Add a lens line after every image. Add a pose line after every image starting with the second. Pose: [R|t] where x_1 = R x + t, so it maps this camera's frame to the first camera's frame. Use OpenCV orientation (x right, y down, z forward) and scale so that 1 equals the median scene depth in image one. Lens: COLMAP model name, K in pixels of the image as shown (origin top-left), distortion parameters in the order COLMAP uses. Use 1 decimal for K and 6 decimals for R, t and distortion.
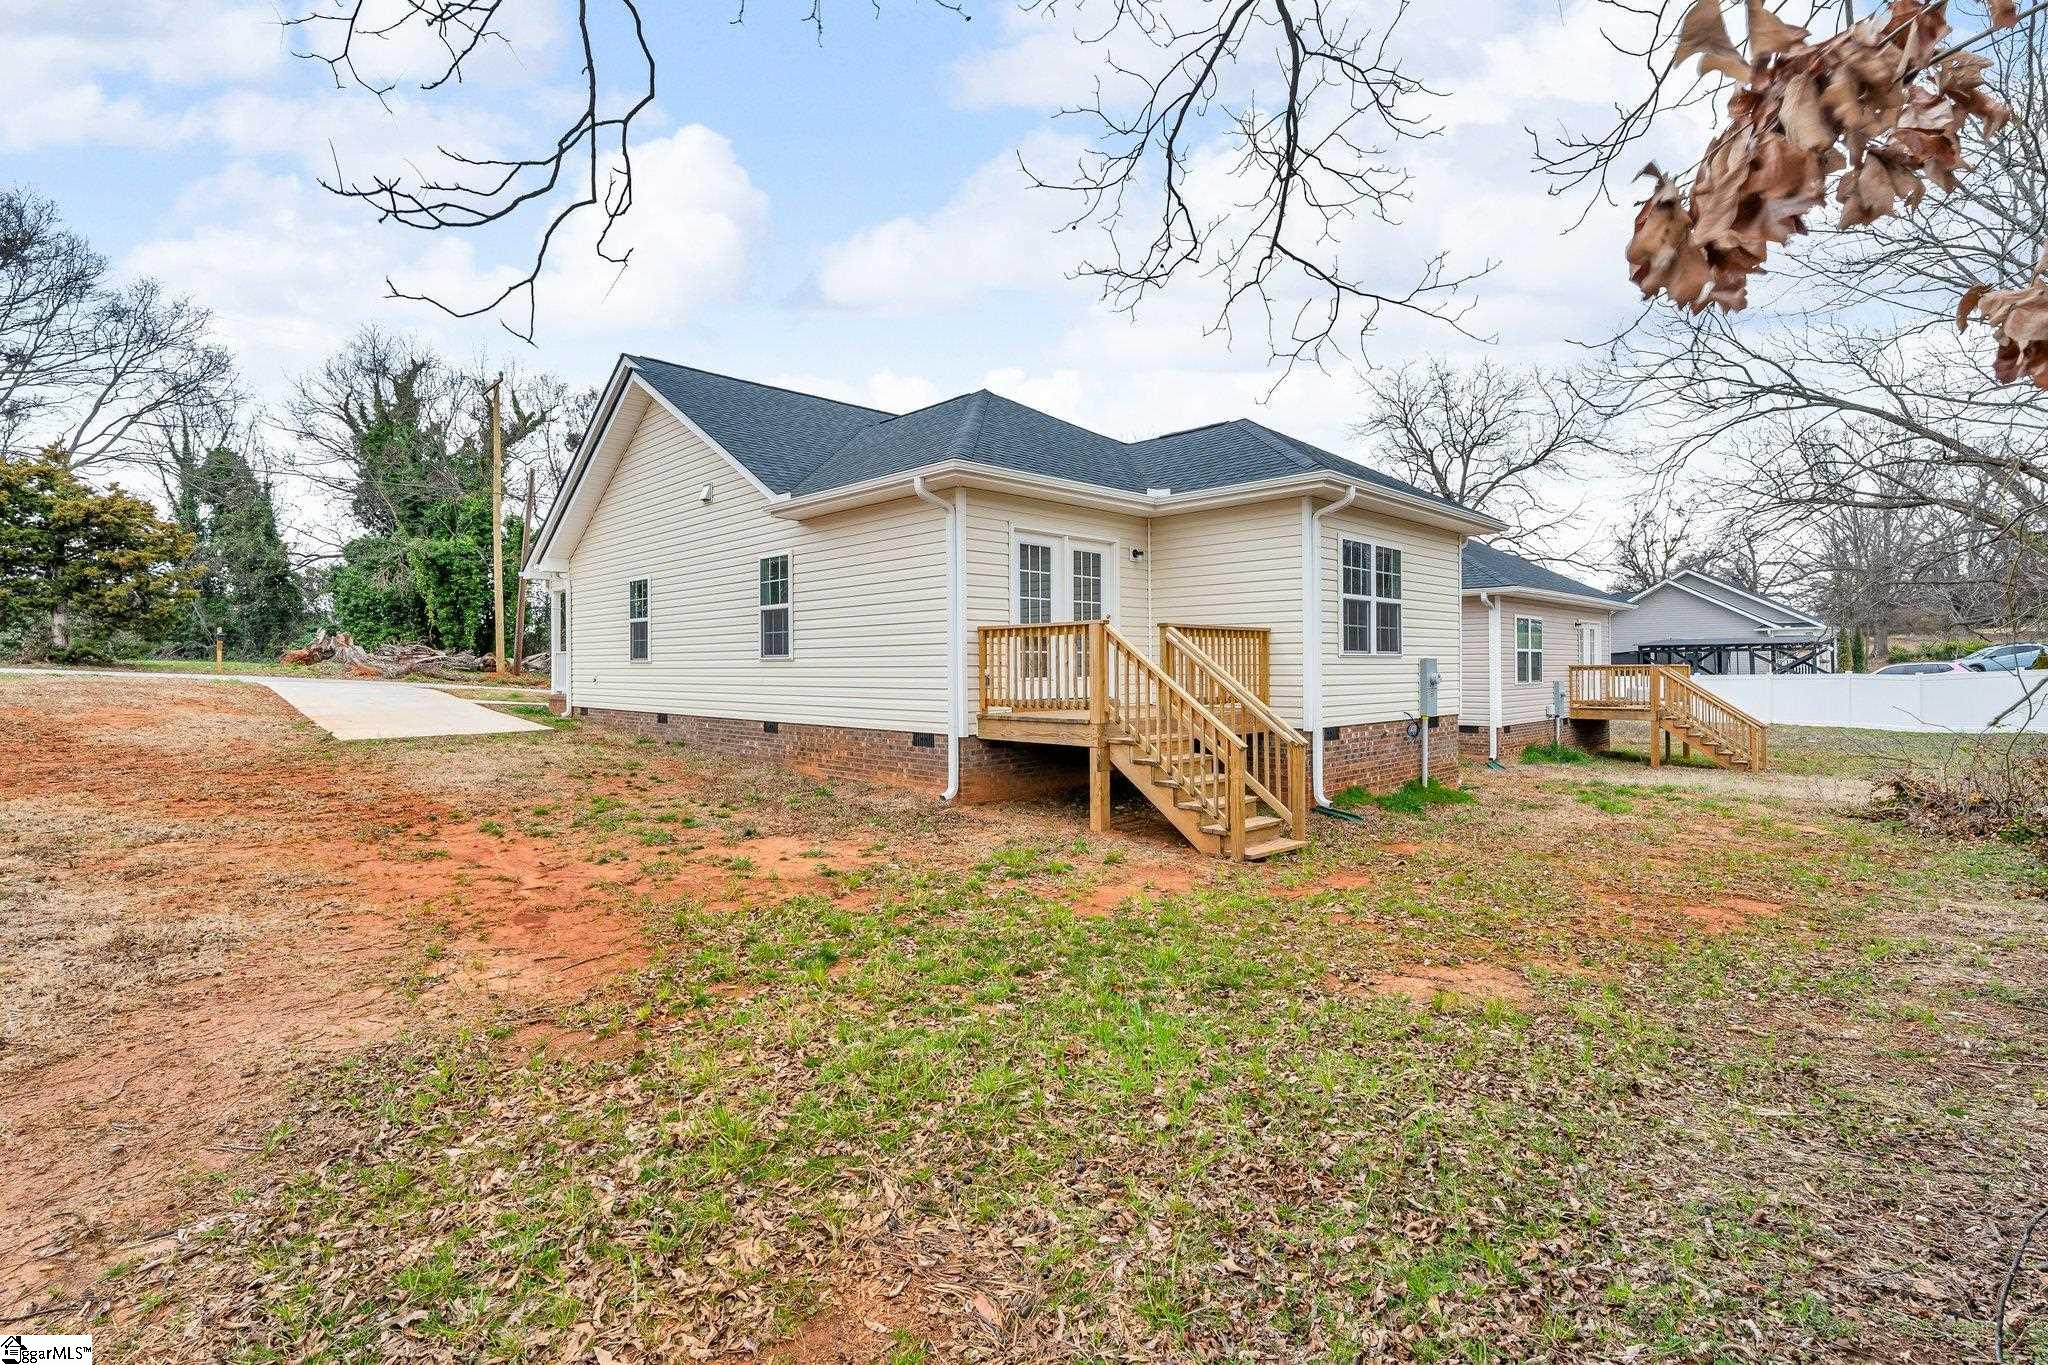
lens RADIAL K [[930.4, 0, 1023.3], [0, 930.4, 660.4], [0, 0, 1]] dist [-0.000279, -0.000021]
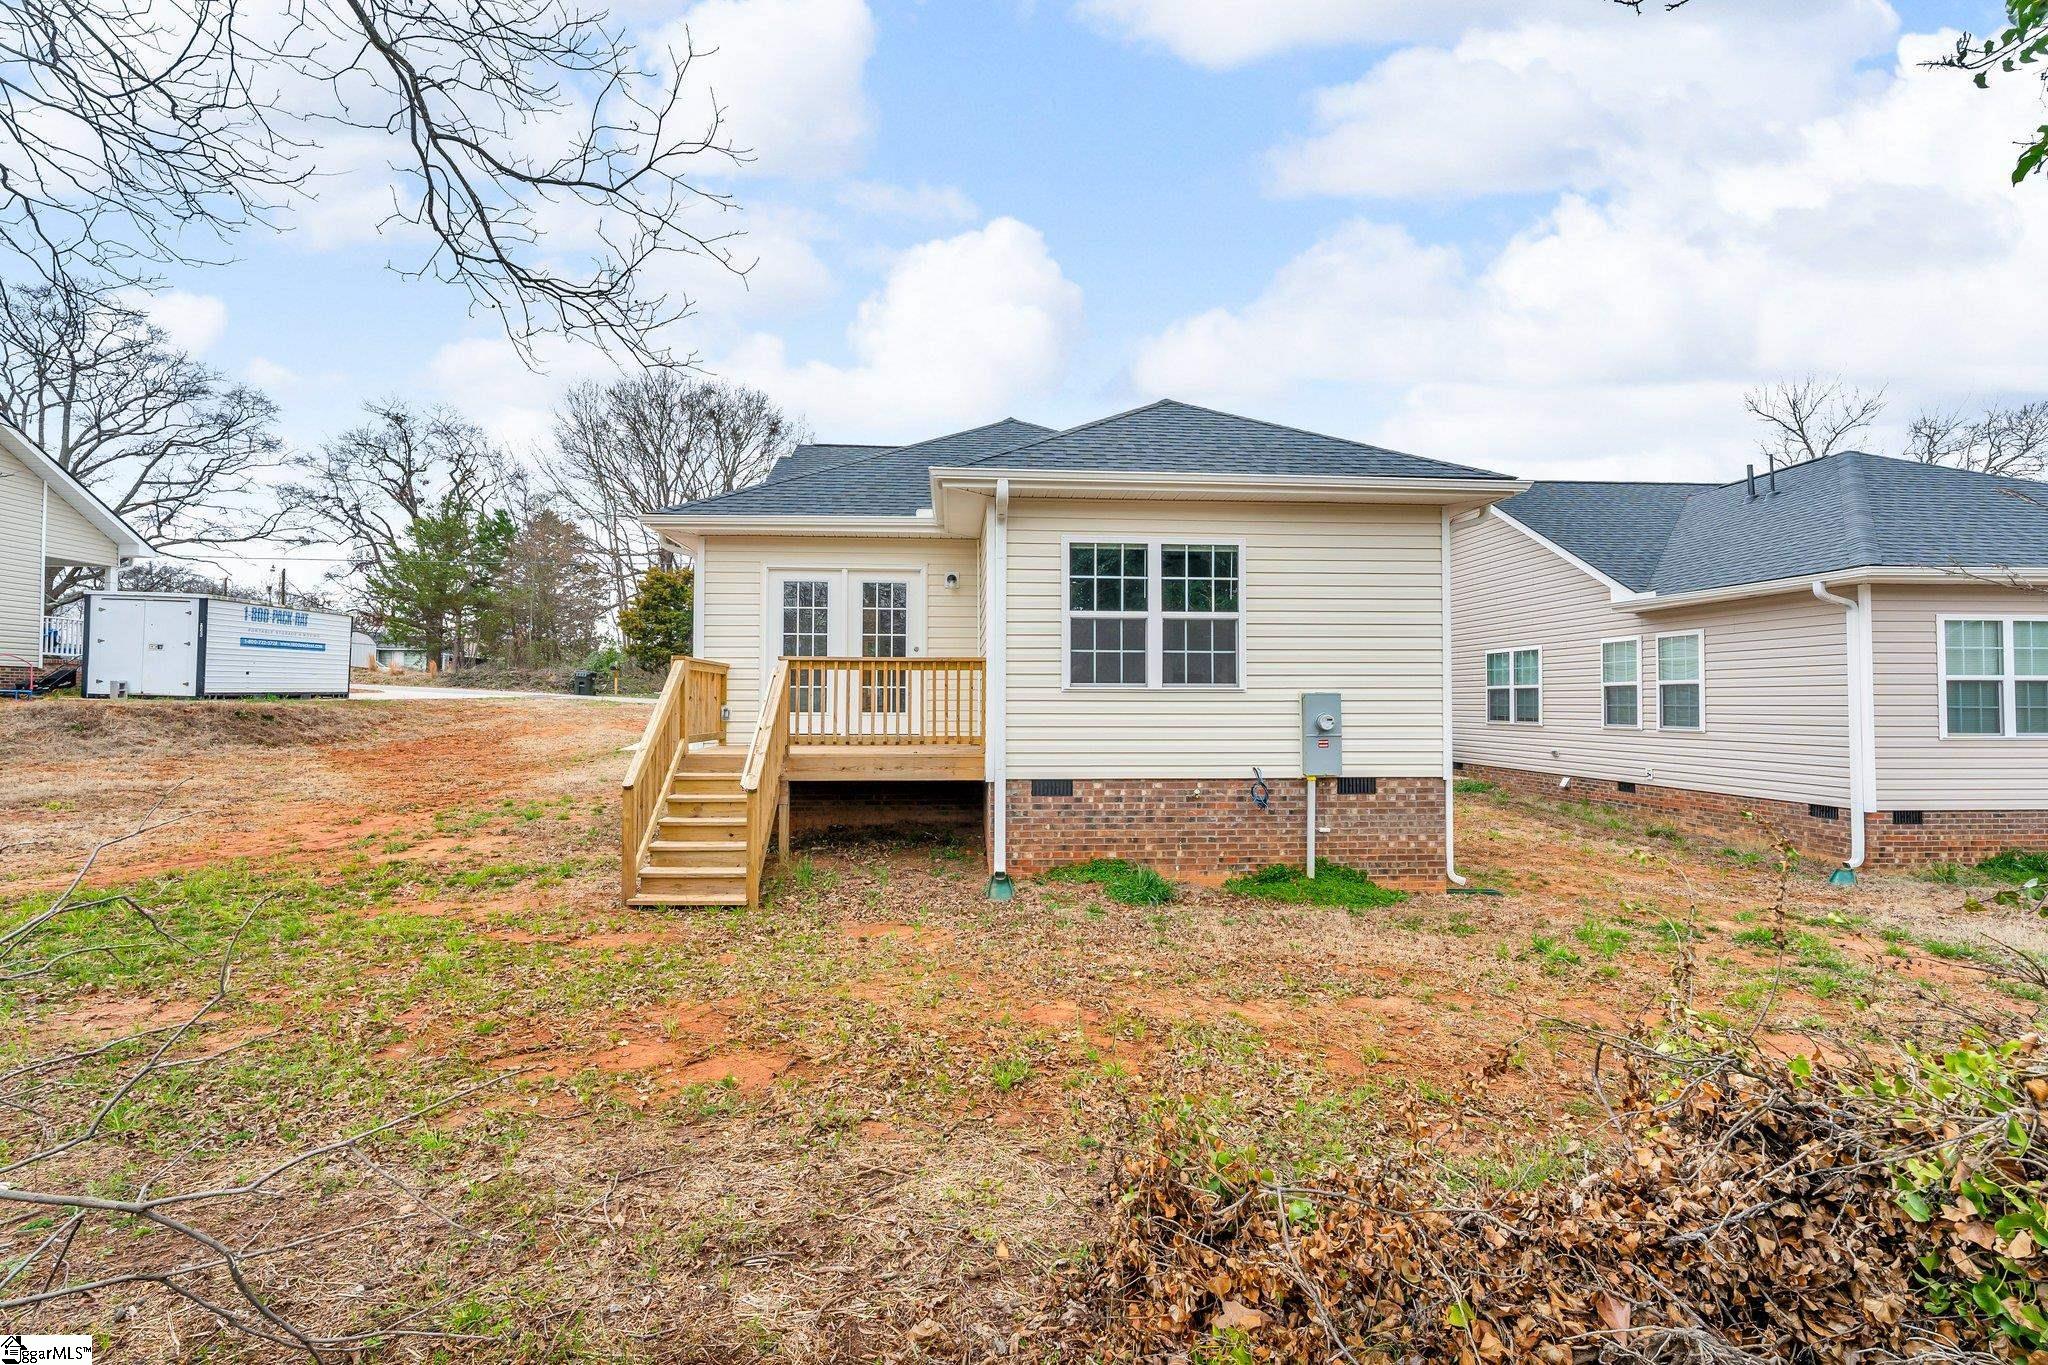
lens RADIAL K [[907.1, 0, 1024.0], [0, 907.1, 682.5], [0, 0, 1]] dist [-0.000498, 0.000005]
pose [[0.764528, -0.008442, -0.644535, 0.755909], [-0.001226, 0.999893, -0.014551, 0.000464], [0.644589, 0.011915, 0.764436, 0.364294]]
